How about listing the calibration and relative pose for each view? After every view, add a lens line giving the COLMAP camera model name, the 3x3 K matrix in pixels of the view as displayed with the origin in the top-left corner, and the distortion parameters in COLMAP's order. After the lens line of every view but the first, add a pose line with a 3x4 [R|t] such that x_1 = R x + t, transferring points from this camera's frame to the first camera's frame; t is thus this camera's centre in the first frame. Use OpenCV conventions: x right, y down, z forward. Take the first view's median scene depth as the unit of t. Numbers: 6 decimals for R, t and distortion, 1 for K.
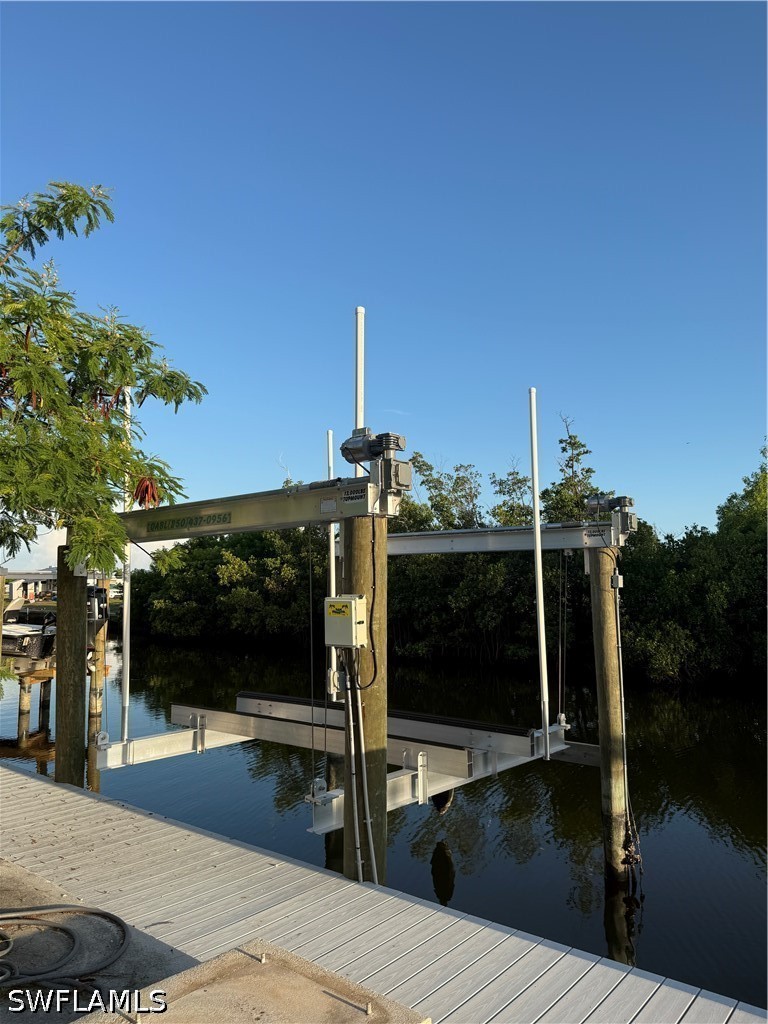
lens RADIAL K [[714.7, 0, 381.1], [0, 714.7, 517.2], [0, 0, 1]] dist [0.105828, -0.168411]
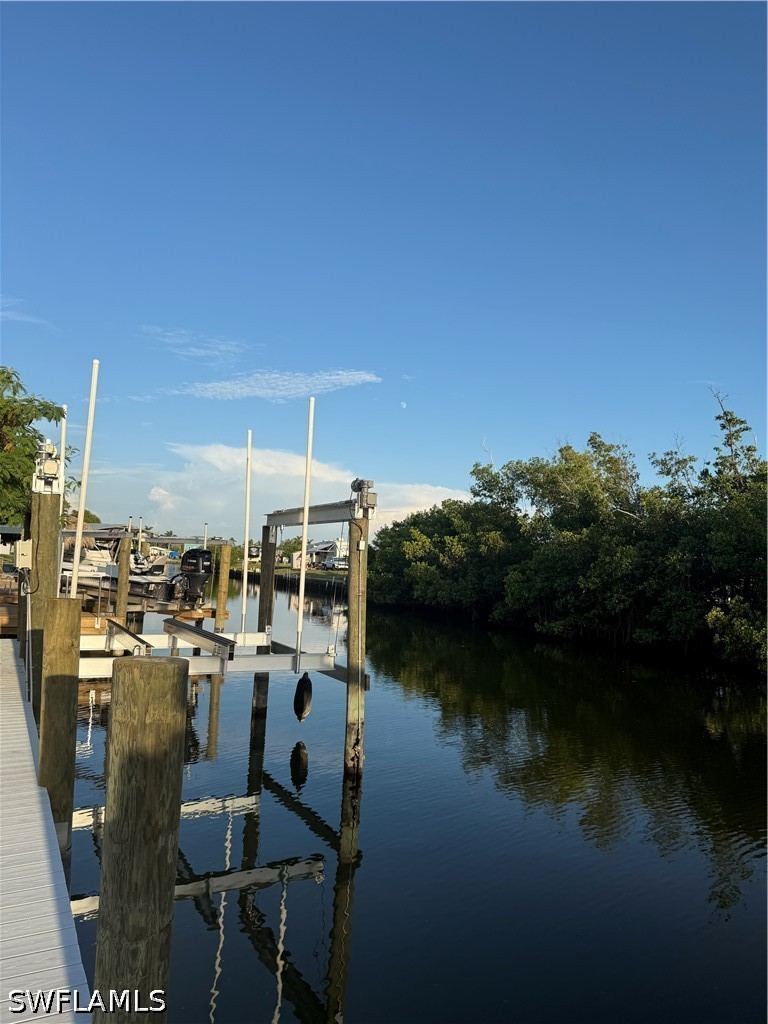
lens RADIAL K [[714.7, 0, 381.1], [0, 714.7, 517.2], [0, 0, 1]] dist [0.105828, -0.168411]
pose [[0.924176, 0.014935, -0.381675, 0.208722], [-0.005273, 0.999639, 0.026348, 0.000971], [0.381930, -0.022337, 0.923921, -0.041521]]
